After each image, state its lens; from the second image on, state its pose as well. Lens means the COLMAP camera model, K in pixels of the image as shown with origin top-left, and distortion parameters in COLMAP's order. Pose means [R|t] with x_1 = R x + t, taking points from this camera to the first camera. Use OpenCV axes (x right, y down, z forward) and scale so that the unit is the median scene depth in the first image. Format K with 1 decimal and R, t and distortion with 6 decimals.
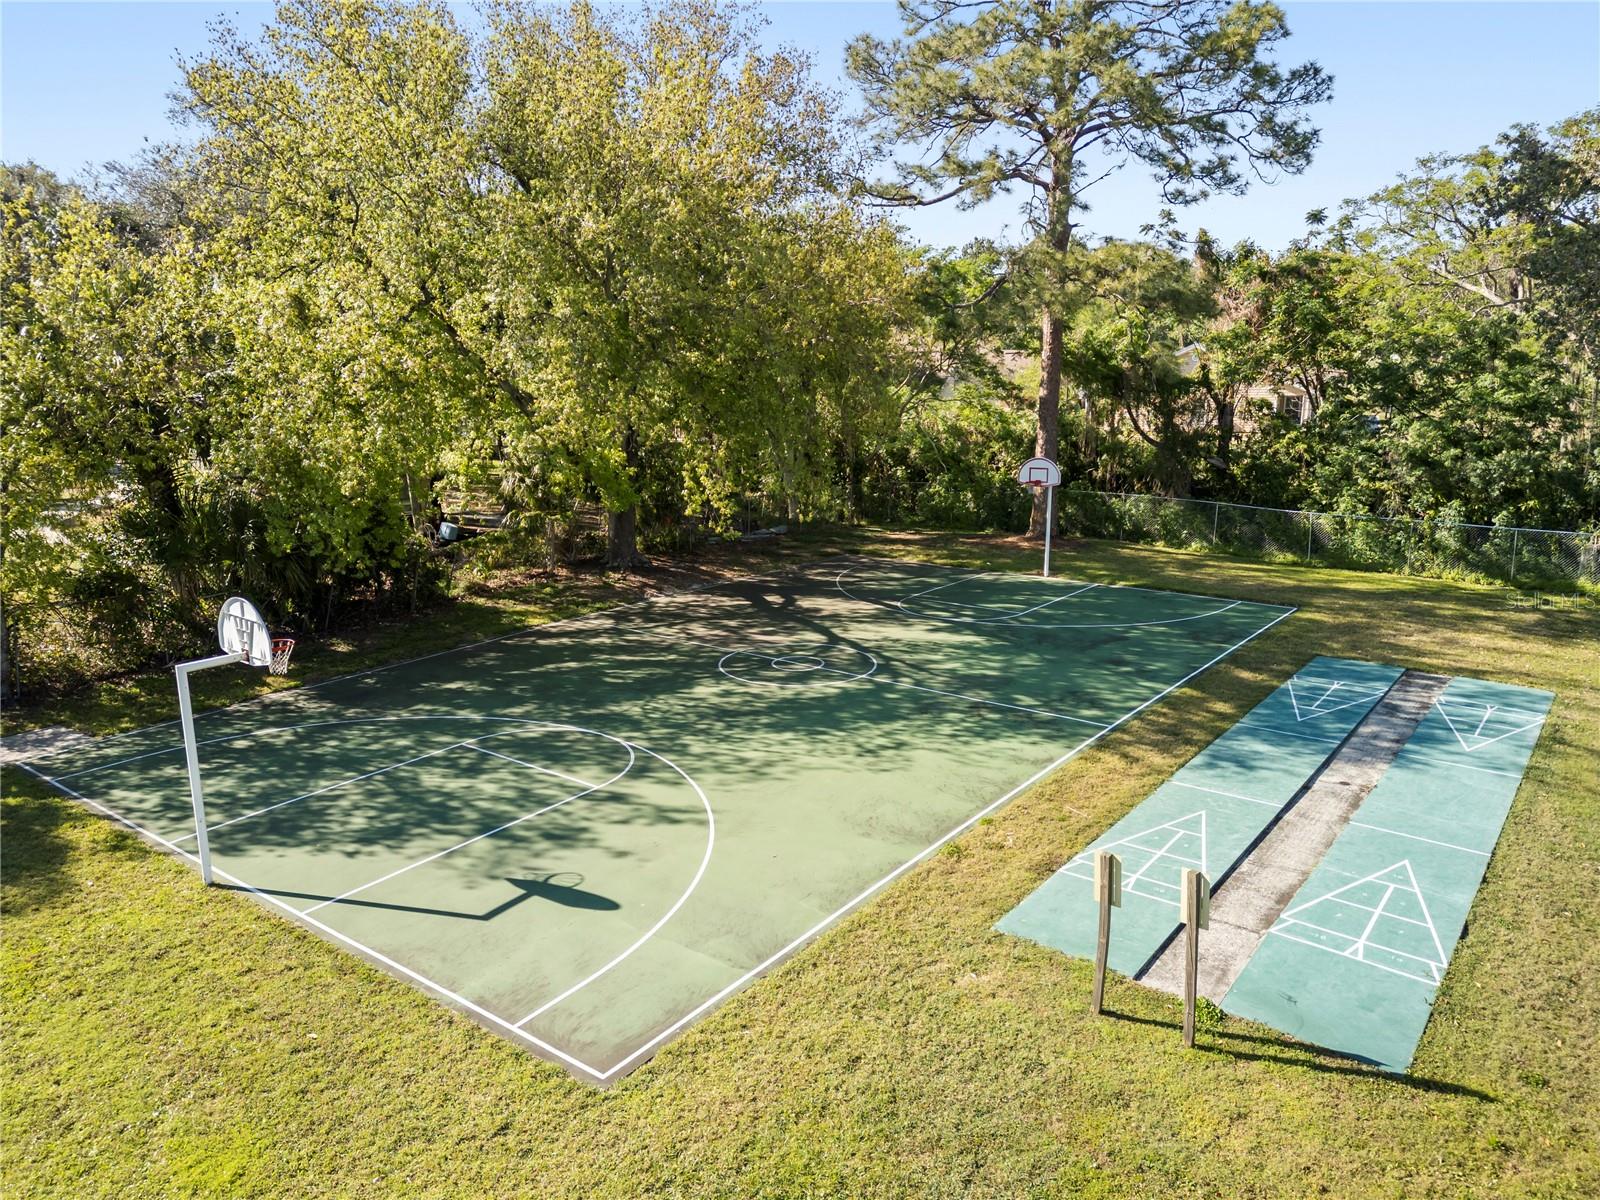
lens RADIAL K [[1102.4, 0, 804.4], [0, 1102.4, 617.9], [0, 0, 1]] dist [0.042990, 0.000445]
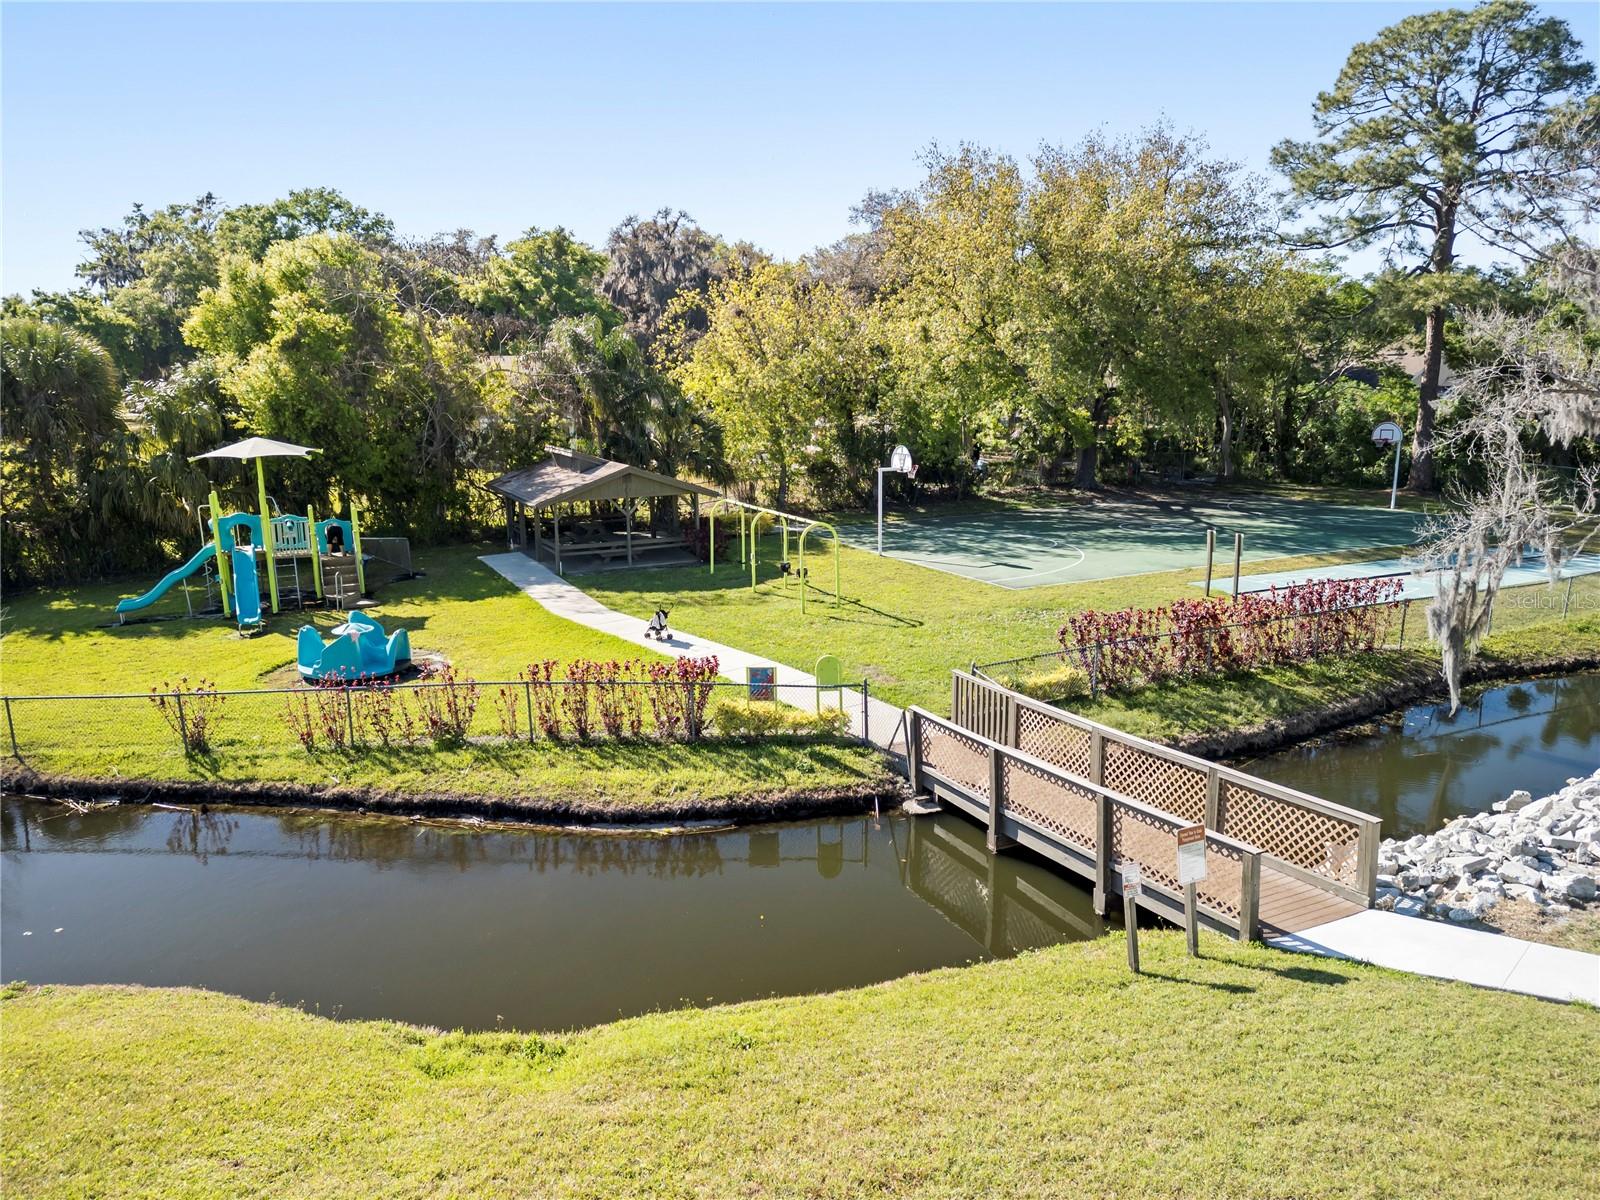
lens RADIAL K [[992.7, 0, 800.0], [0, 992.7, 600.0], [0, 0, 1]] dist [0.001382, -0.000197]
pose [[0.879922, 0.099921, -0.464493, 0.217095], [-0.102009, 0.994568, 0.020707, 0.175541], [0.464038, 0.029162, 0.885335, -0.630030]]
